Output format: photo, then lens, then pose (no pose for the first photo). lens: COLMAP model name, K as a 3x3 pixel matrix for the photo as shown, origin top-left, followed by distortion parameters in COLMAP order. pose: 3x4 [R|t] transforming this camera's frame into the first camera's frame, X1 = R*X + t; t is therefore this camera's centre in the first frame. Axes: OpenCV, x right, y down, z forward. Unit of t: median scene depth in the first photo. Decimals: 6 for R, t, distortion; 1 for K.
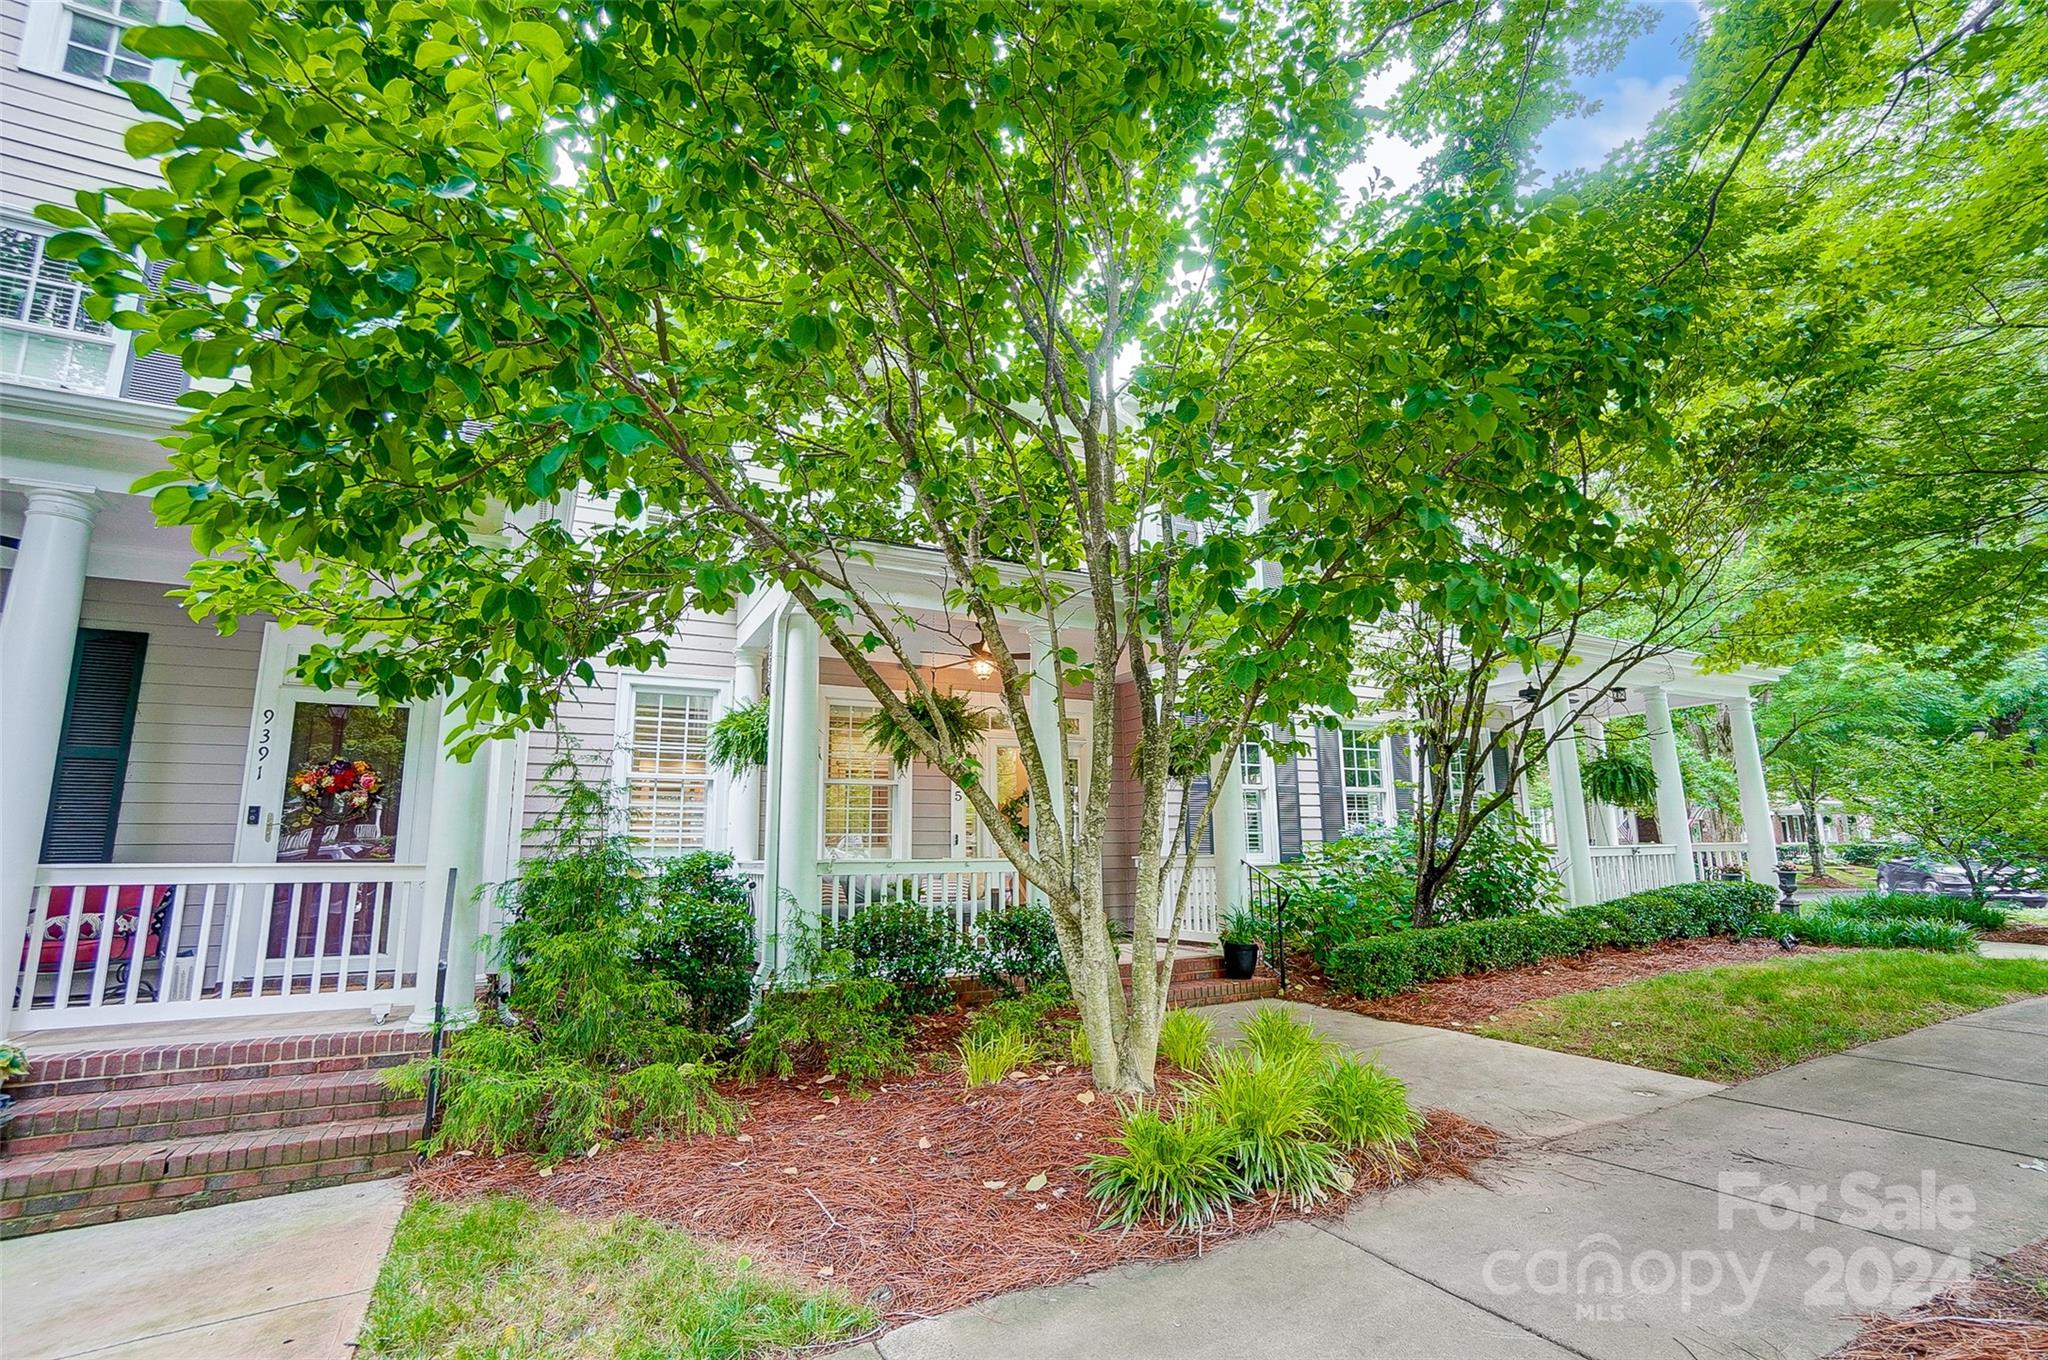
lens RADIAL K [[921.4, 0, 1033.2], [0, 921.4, 682.9], [0, 0, 1]] dist [-0.051553, 0.013161]
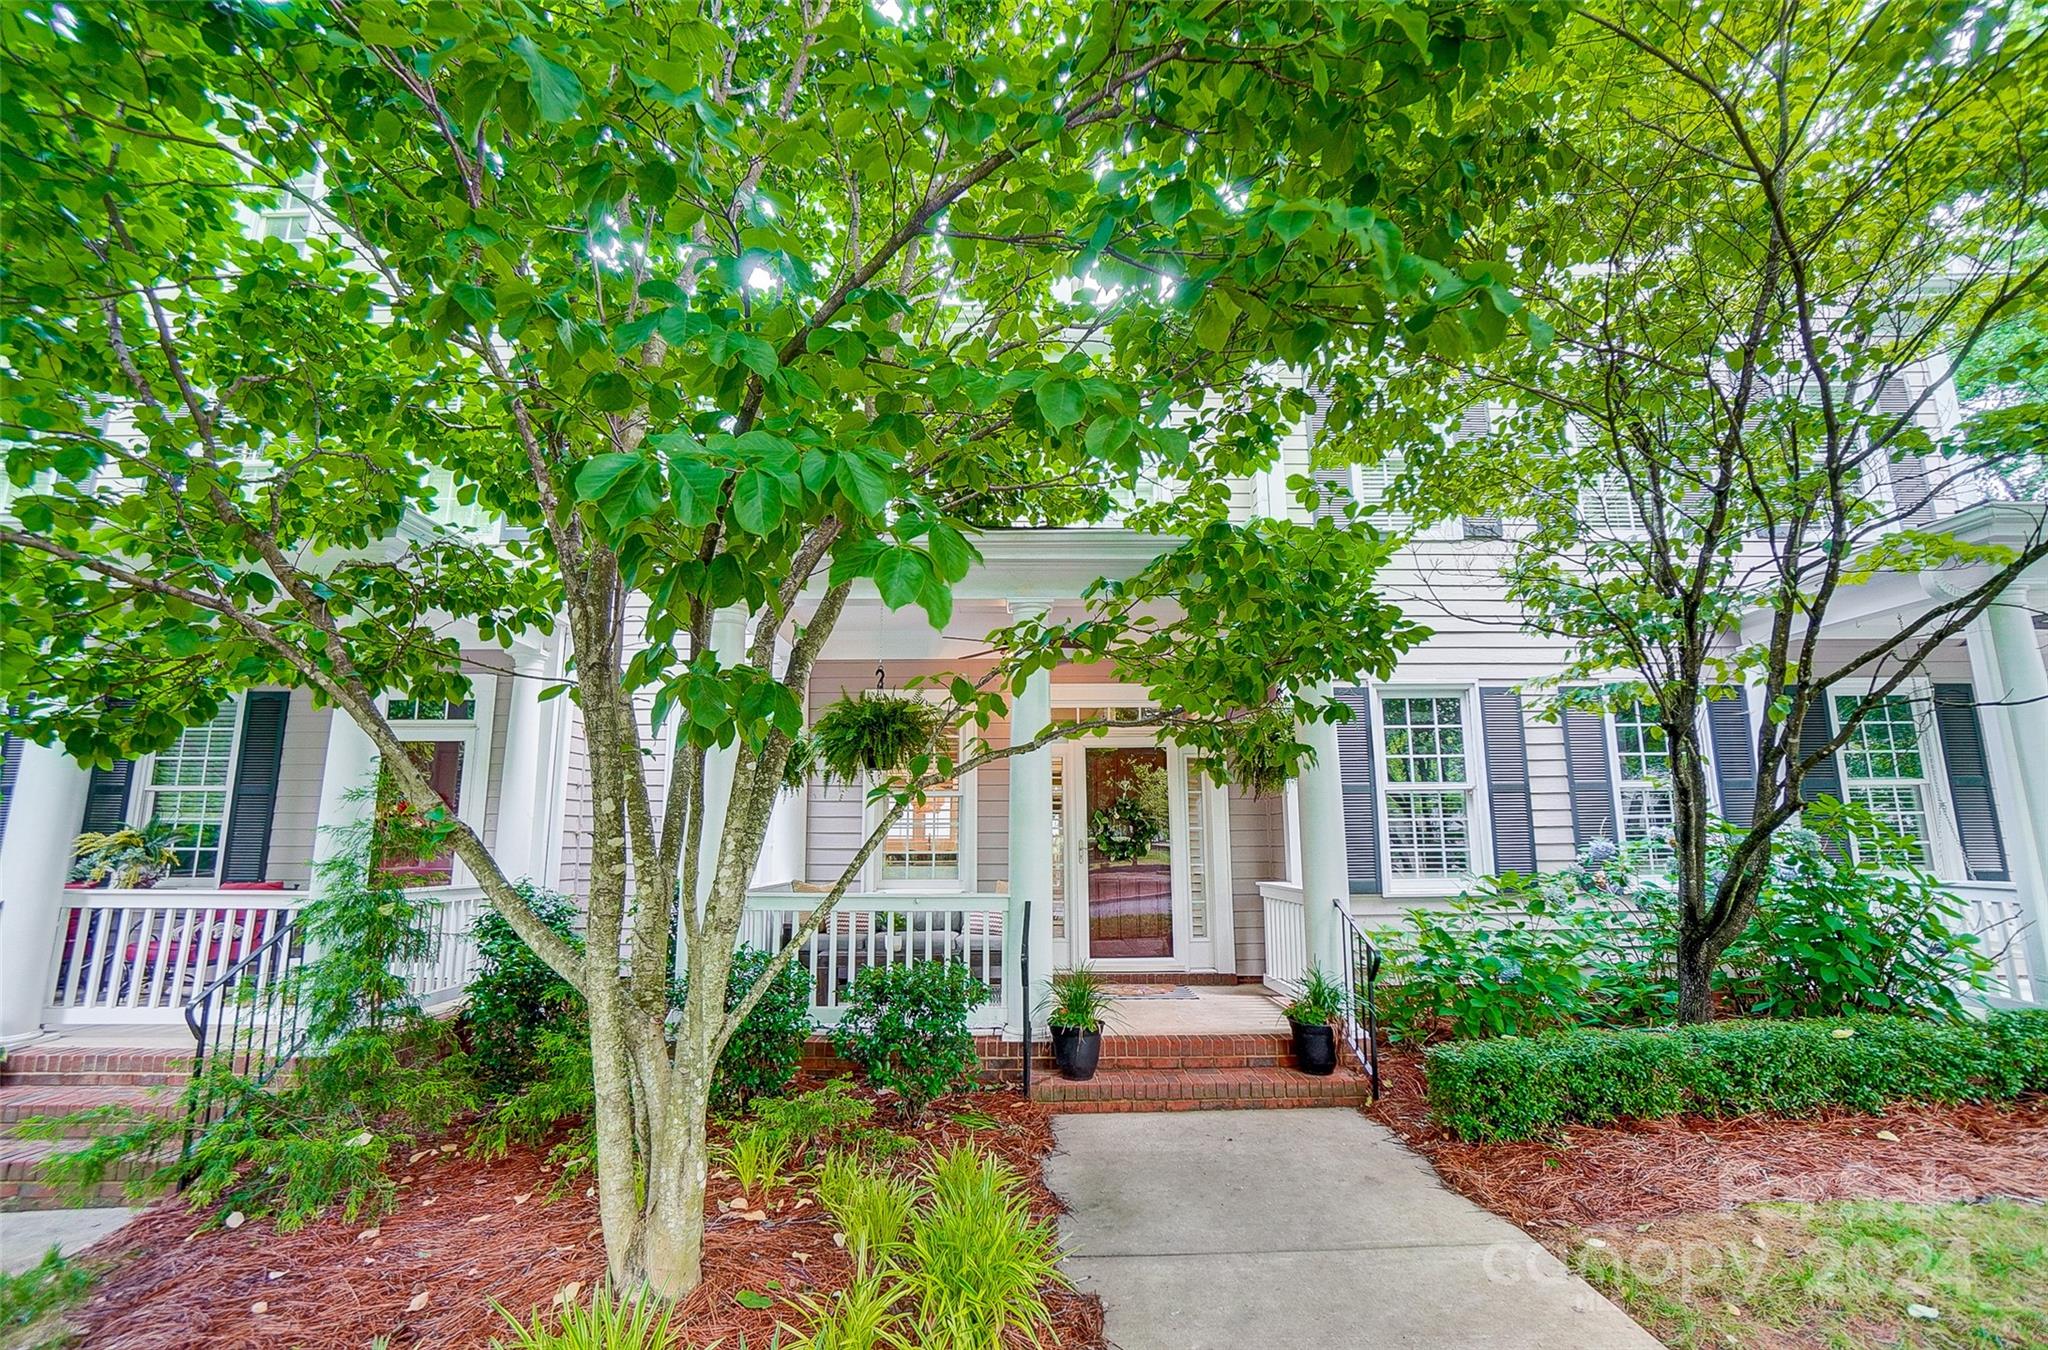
lens RADIAL K [[913.7, 0, 1024.0], [0, 913.7, 675.0], [0, 0, 1]] dist [-0.057848, 0.021248]
pose [[0.878432, -0.074125, -0.472084, 0.500568], [0.080315, 0.996745, -0.007057, 0.011434], [0.471070, -0.031716, 0.881525, 0.397885]]
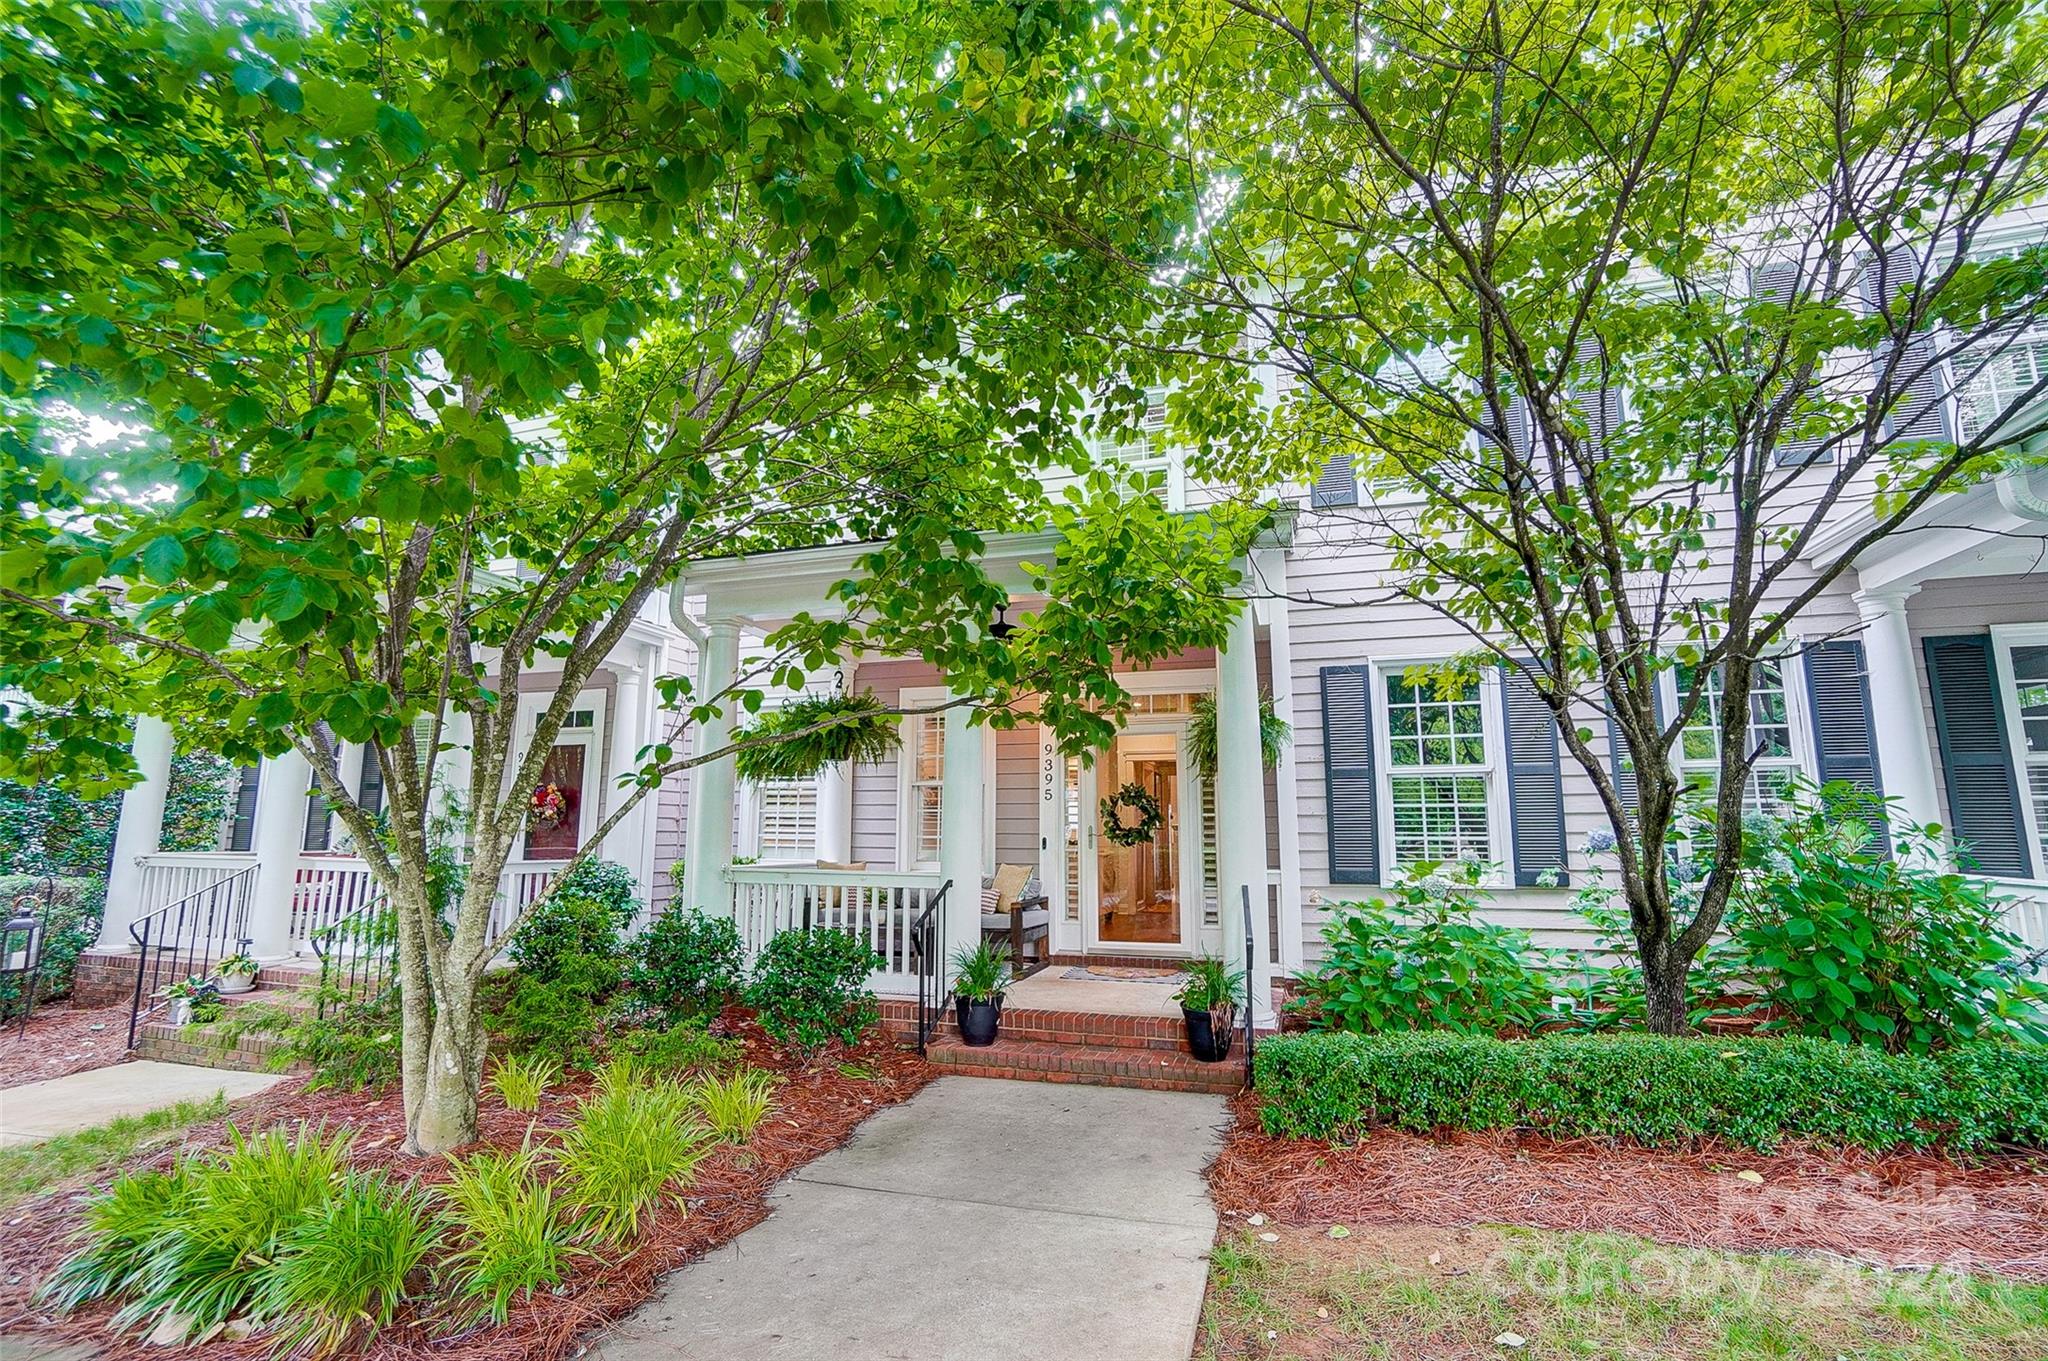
lens RADIAL K [[921.4, 0, 1033.2], [0, 921.4, 683.4], [0, 0, 1]] dist [-0.051553, 0.013161]
pose [[0.699829, -0.094603, -0.708018, 0.876589], [0.122212, 0.992434, -0.011807, 0.043481], [0.703778, -0.078265, 0.706095, 0.587003]]
